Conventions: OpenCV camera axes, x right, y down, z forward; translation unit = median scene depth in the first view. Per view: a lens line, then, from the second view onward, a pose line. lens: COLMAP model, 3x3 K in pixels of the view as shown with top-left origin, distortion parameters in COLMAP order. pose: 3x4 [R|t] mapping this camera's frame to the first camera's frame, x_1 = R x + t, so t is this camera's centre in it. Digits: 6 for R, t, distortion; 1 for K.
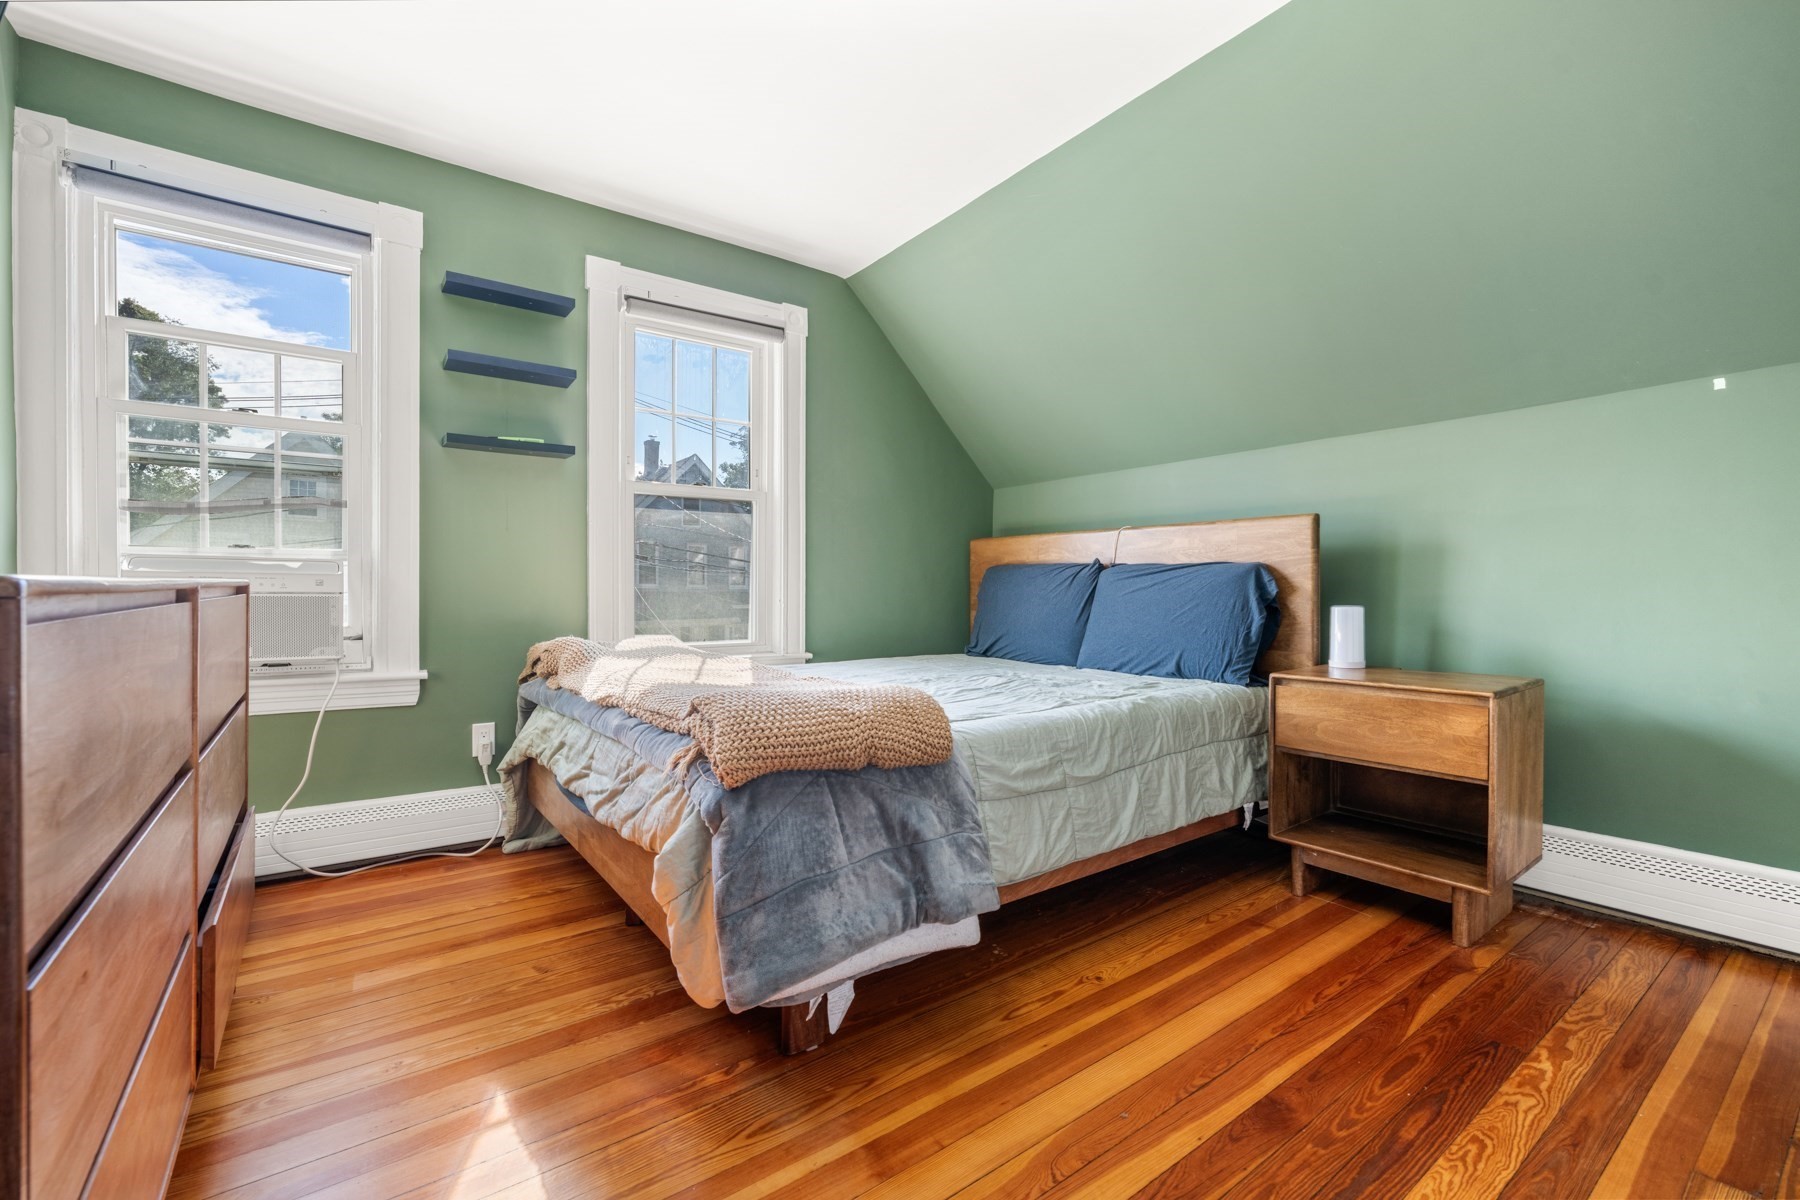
lens RADIAL K [[758.7, 0, 907.2], [0, 758.7, 597.0], [0, 0, 1]] dist [0.002998, 0.000616]
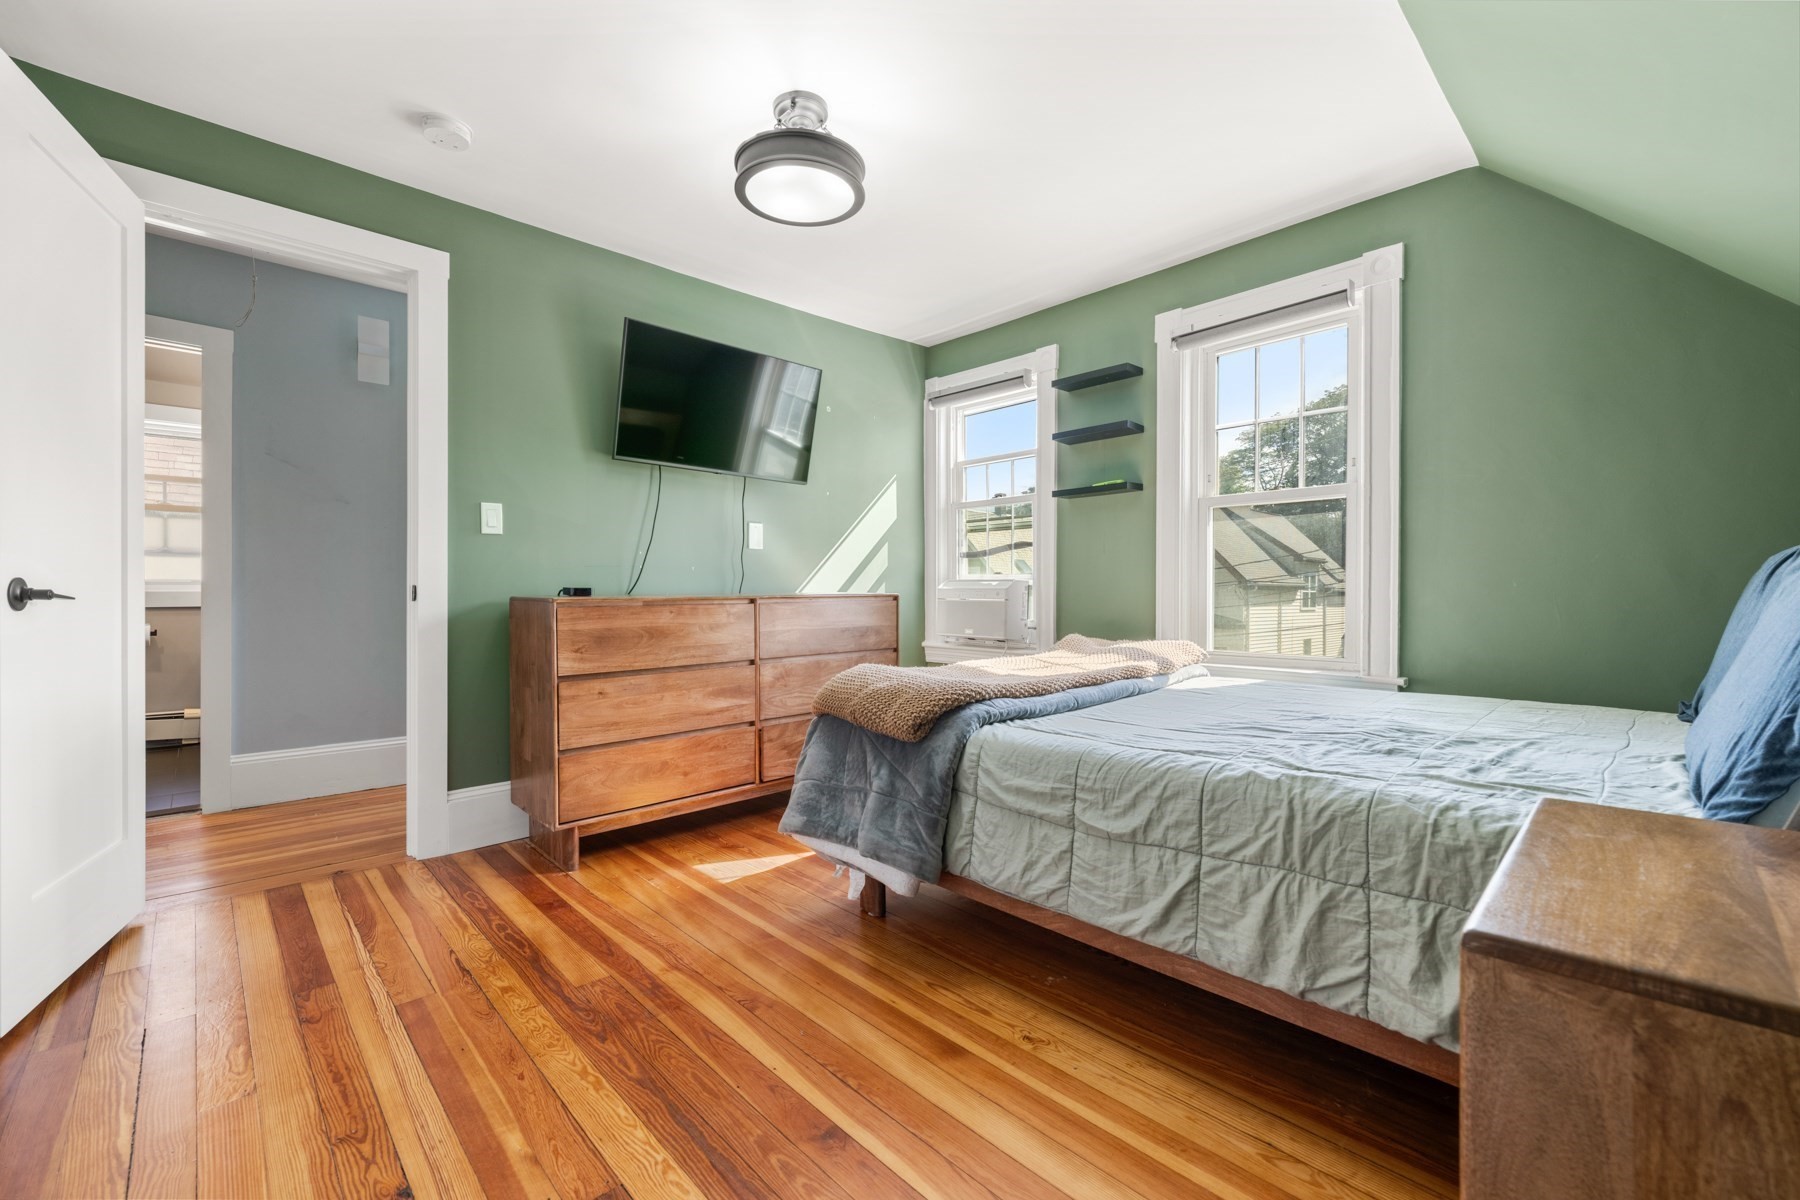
lens RADIAL K [[758.7, 0, 908.0], [0, 758.7, 594.0], [0, 0, 1]] dist [0.002998, 0.000616]
pose [[0.122687, 0.000668, -0.992445, 1.015473], [-0.007171, 0.999974, -0.000213, -0.017280], [0.992420, 0.007143, 0.122688, 0.676861]]
